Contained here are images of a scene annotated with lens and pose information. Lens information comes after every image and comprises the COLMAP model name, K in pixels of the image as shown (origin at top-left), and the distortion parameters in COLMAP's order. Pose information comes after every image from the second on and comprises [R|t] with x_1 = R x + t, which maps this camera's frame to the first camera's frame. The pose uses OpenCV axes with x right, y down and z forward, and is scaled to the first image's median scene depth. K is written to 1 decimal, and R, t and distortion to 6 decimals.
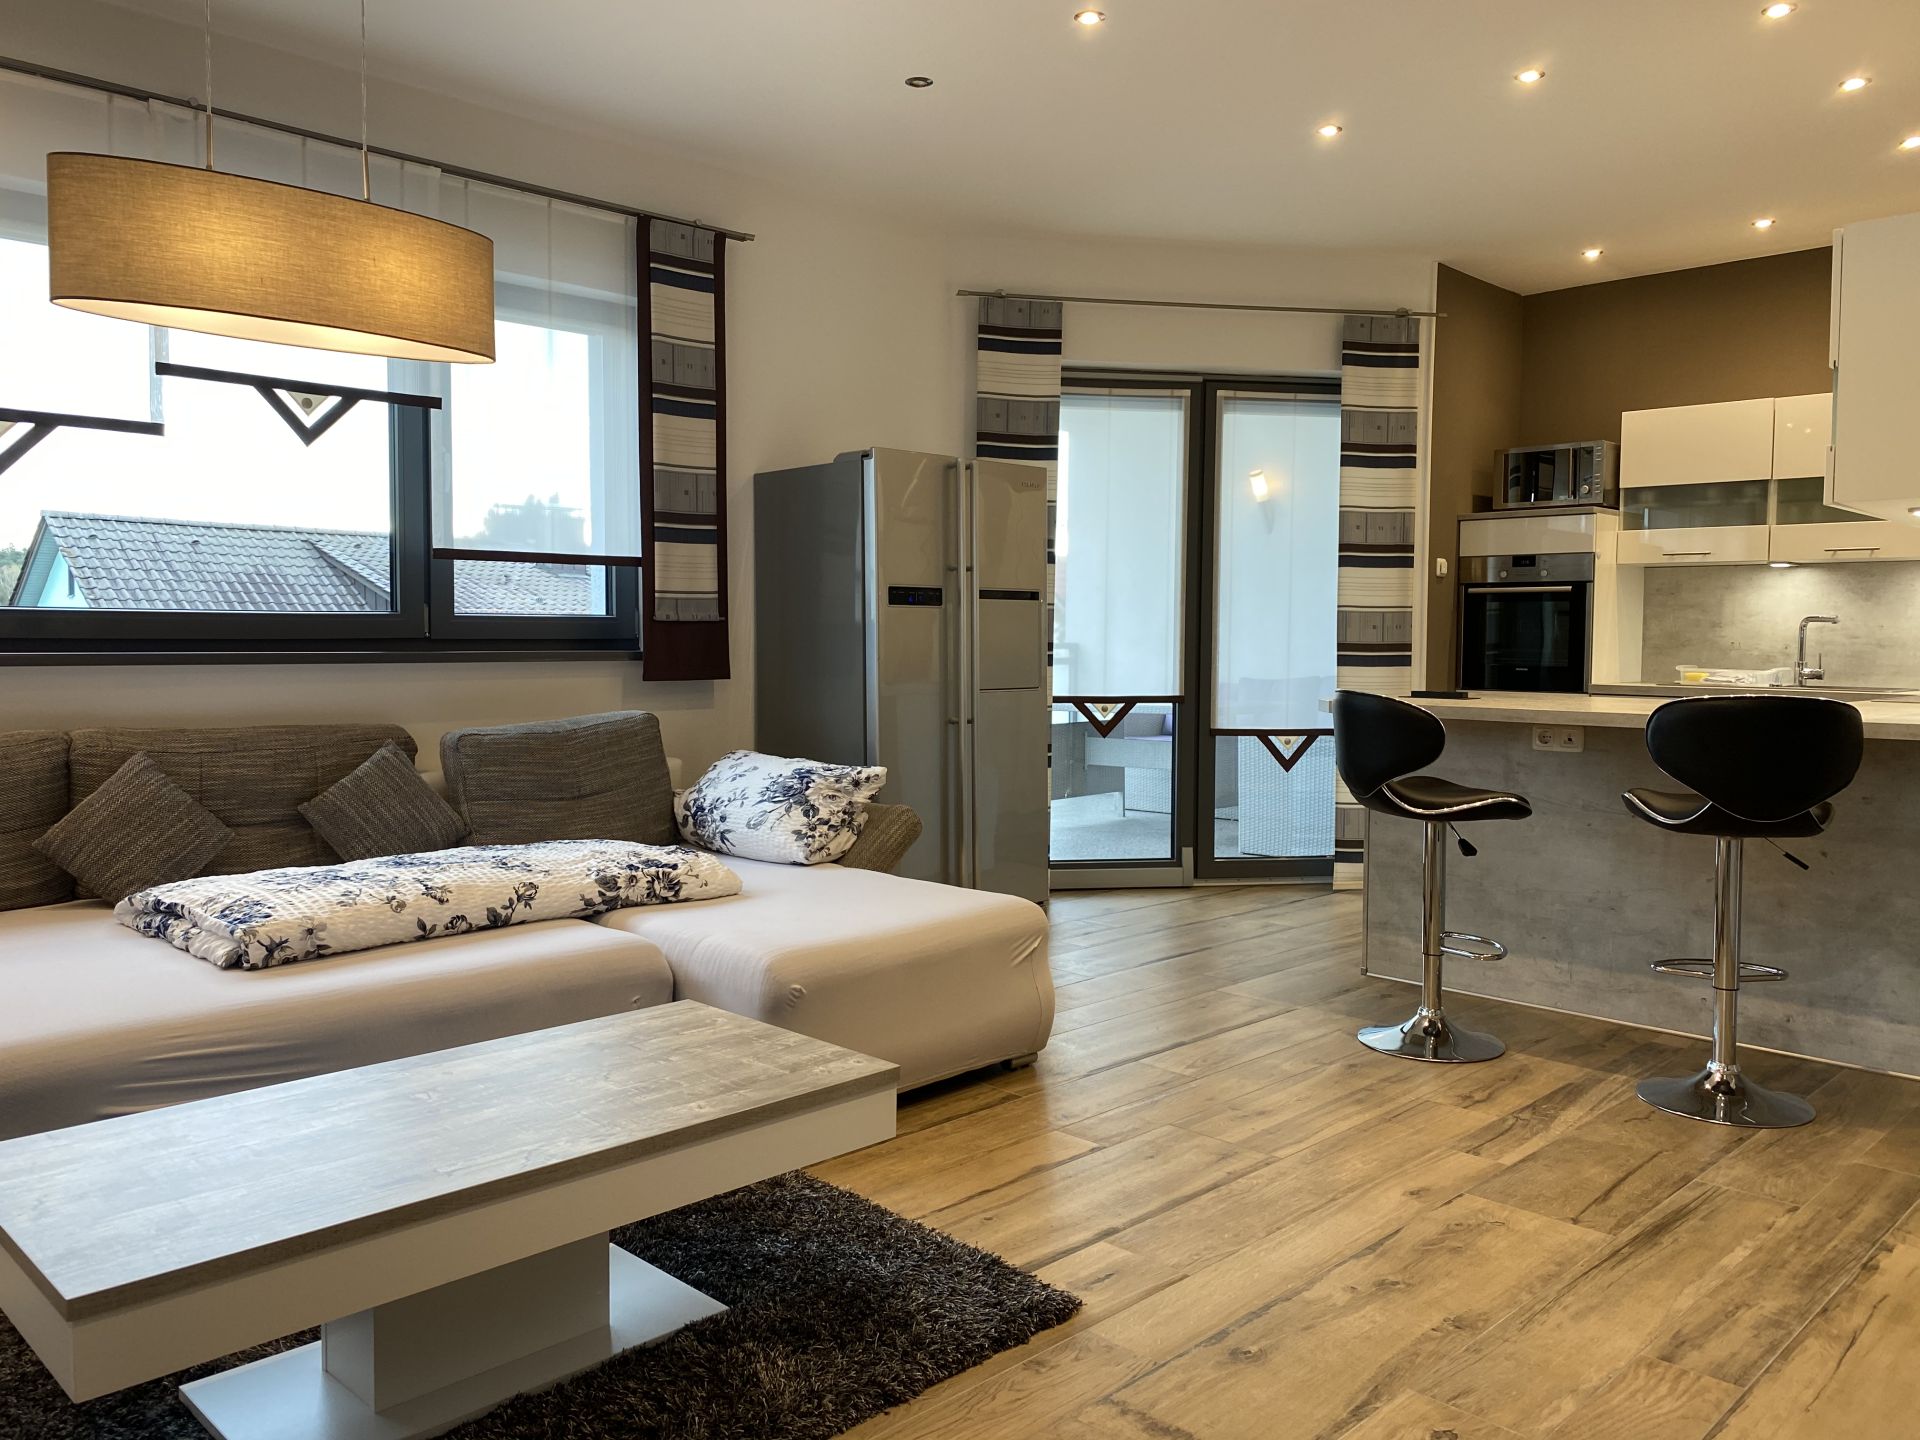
lens RADIAL K [[1441.9, 0, 961.2], [0, 1441.9, 719.8], [0, 0, 1]] dist [0.006783, 0.001128]
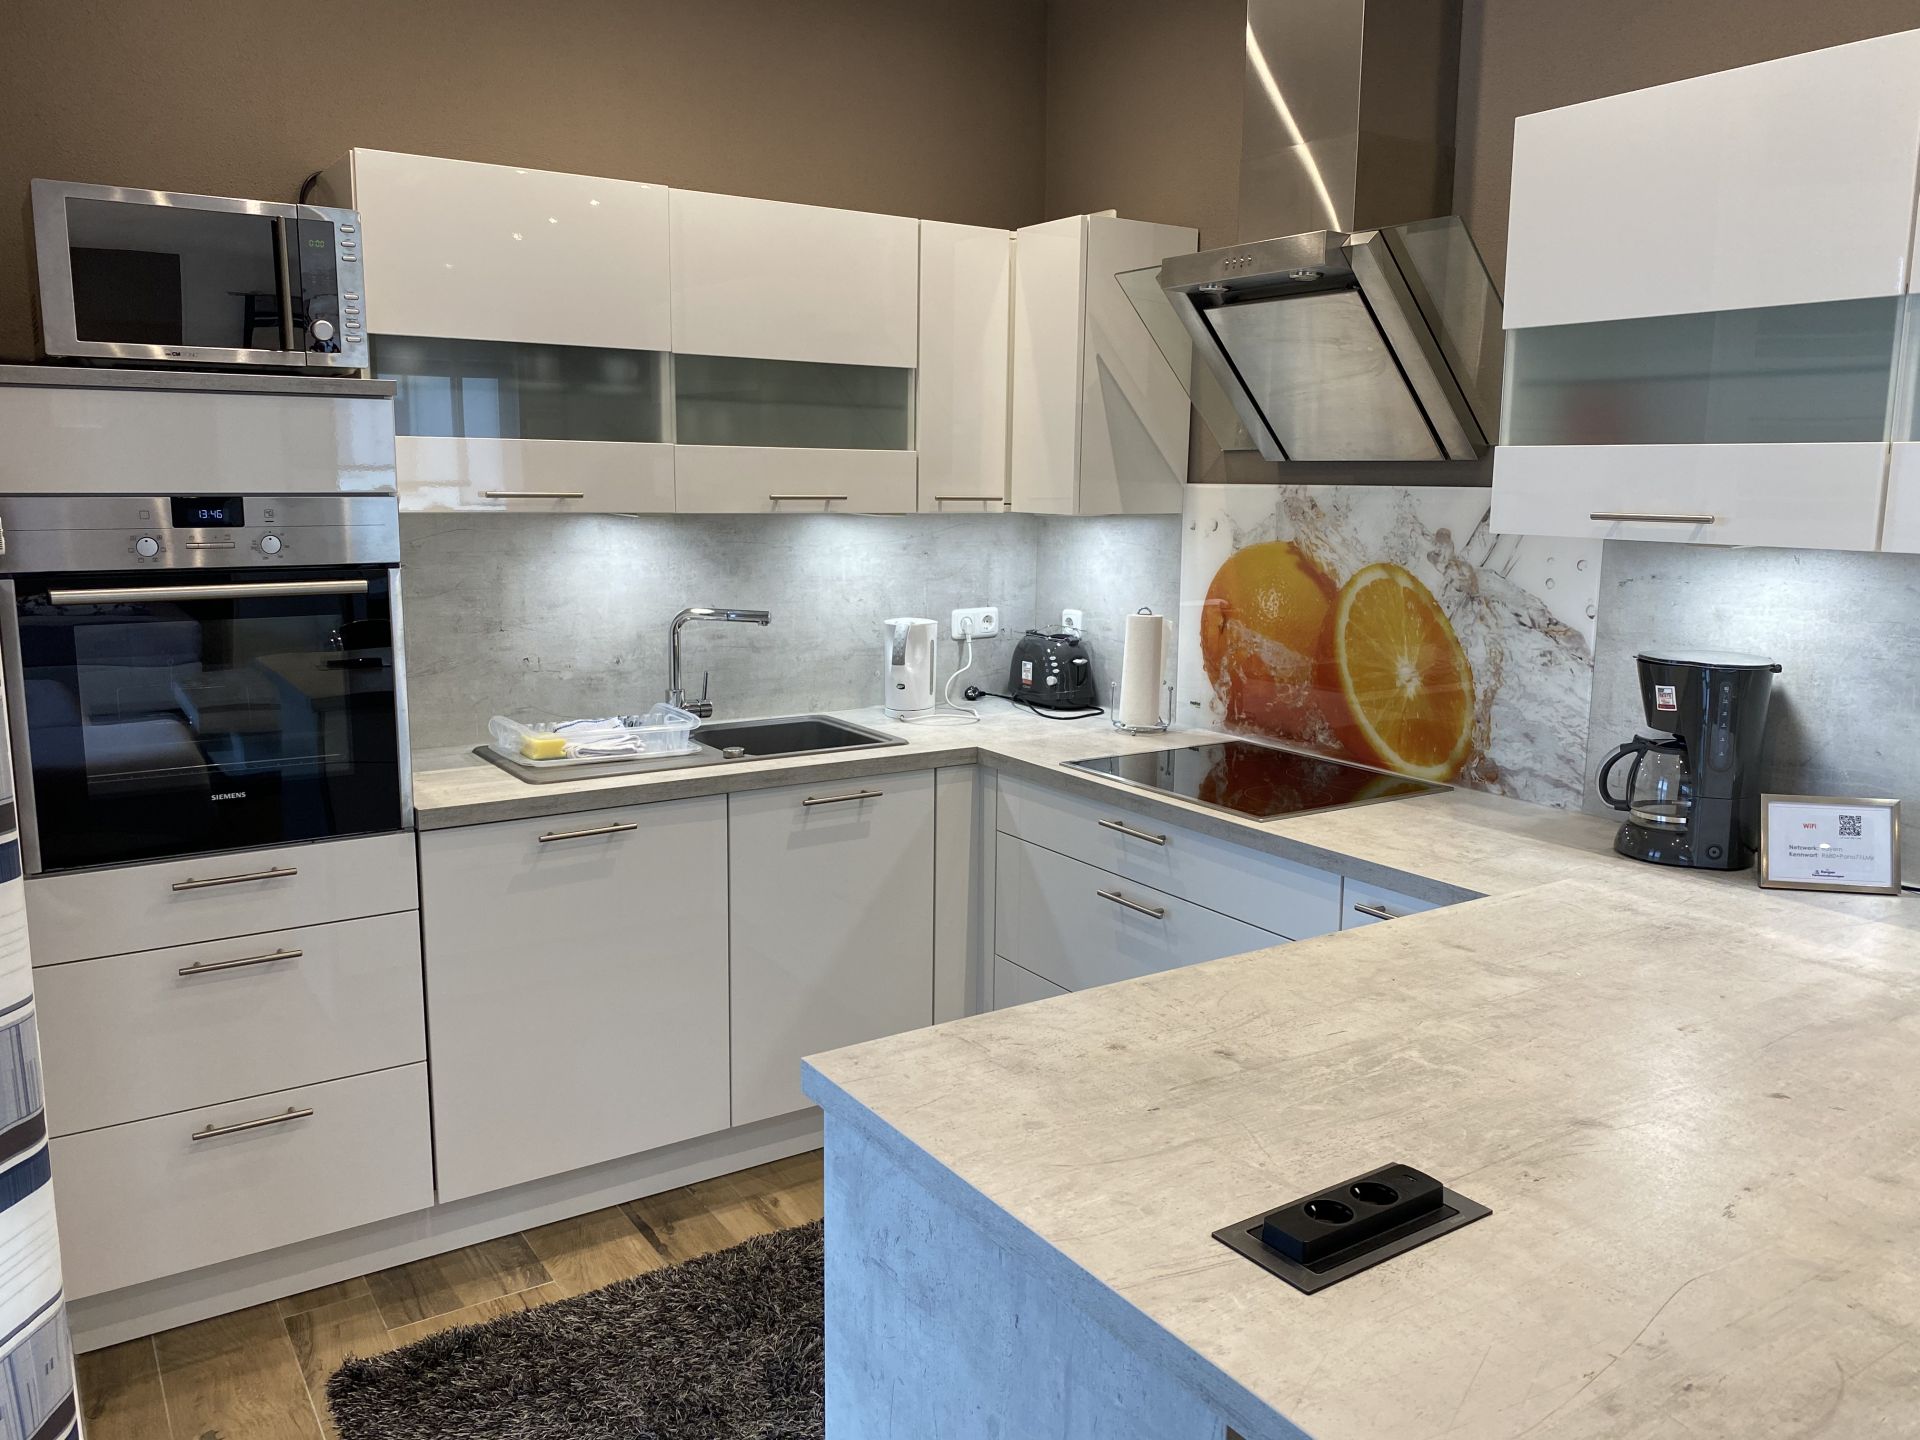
lens RADIAL K [[1441.9, 0, 962.1], [0, 1441.9, 712.9], [0, 0, 1]] dist [0.006783, 0.001128]
pose [[0.181328, -0.169808, 0.968651, 0.059976], [0.046096, 0.985365, 0.164109, -0.113712], [-0.982342, 0.014894, 0.186501, 0.762967]]
